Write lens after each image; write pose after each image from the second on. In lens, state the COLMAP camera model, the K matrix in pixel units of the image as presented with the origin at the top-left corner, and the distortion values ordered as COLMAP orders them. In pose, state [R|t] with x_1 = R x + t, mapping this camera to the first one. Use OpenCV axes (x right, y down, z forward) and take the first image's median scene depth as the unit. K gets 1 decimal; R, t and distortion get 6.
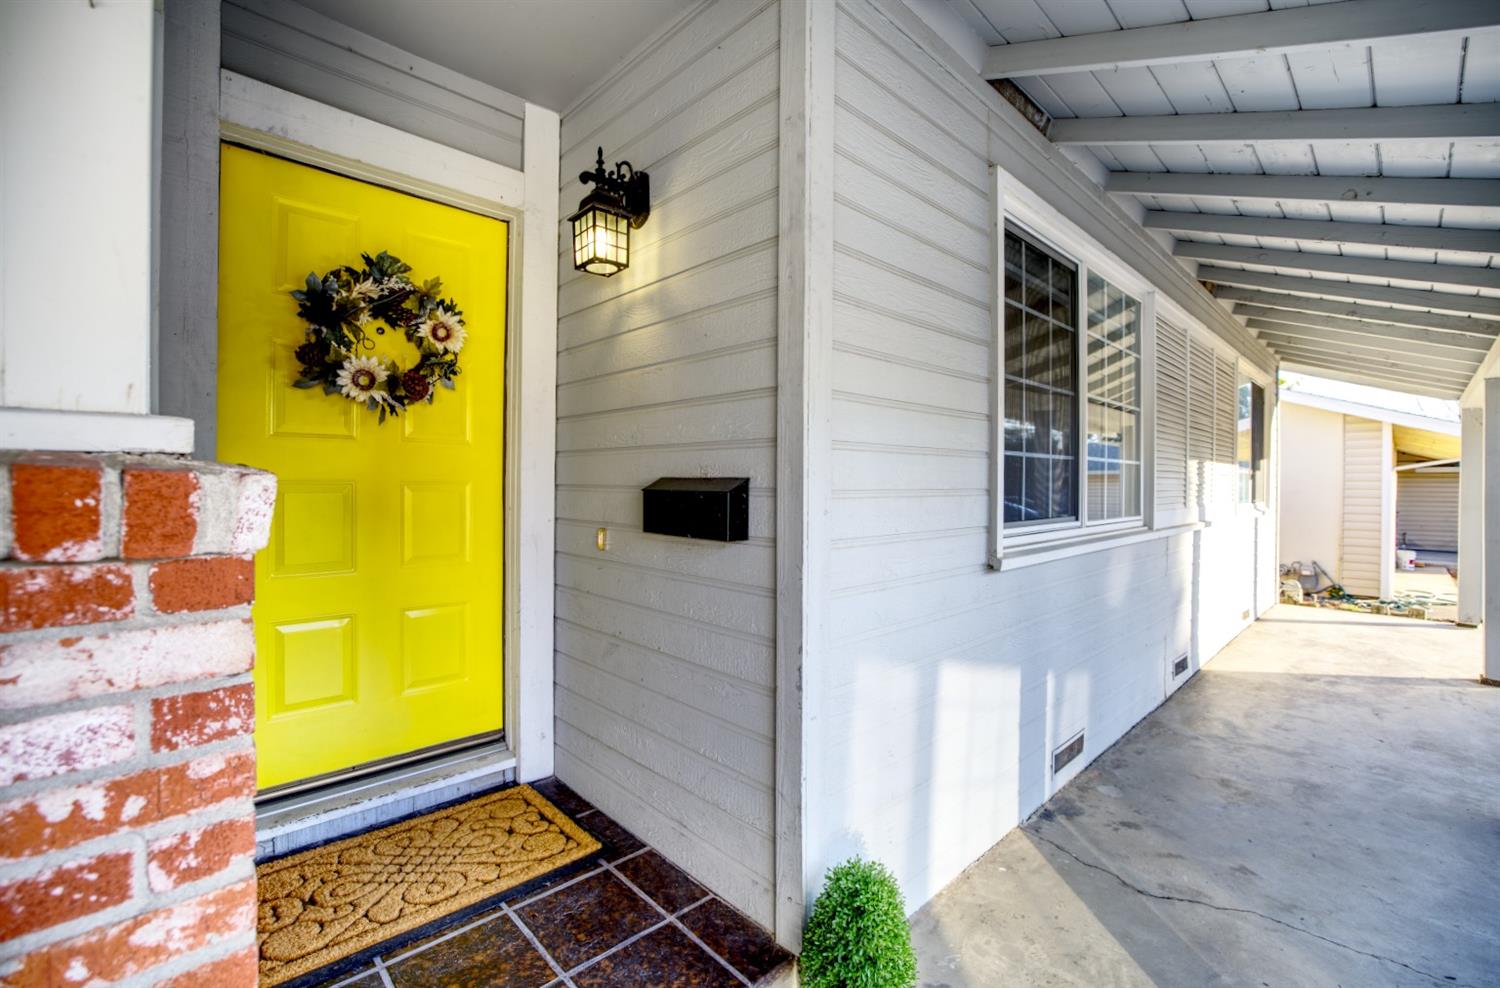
lens RADIAL K [[650.6, 0, 751.9], [0, 650.6, 484.4], [0, 0, 1]] dist [-0.039888, 0.011972]
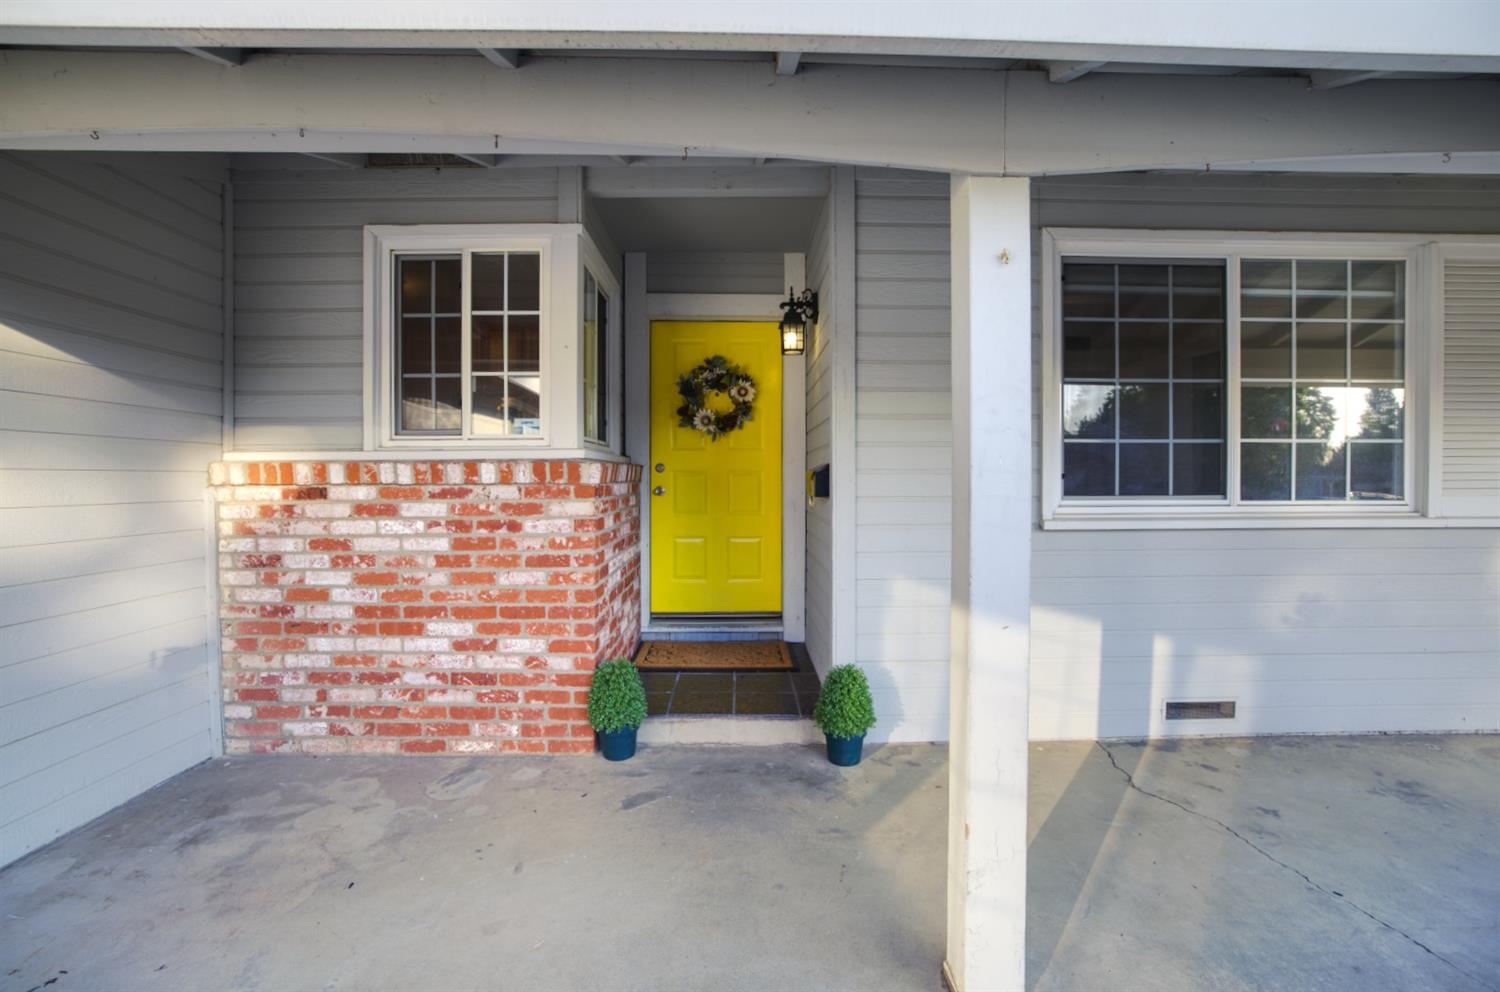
lens RADIAL K [[650.6, 0, 751.9], [0, 650.6, 486.4], [0, 0, 1]] dist [-0.039888, 0.011972]
pose [[0.742812, -0.000795, -0.669499, 0.899689], [0.003500, 0.999990, 0.002696, 0.041146], [0.669491, -0.004346, 0.742808, -0.445063]]
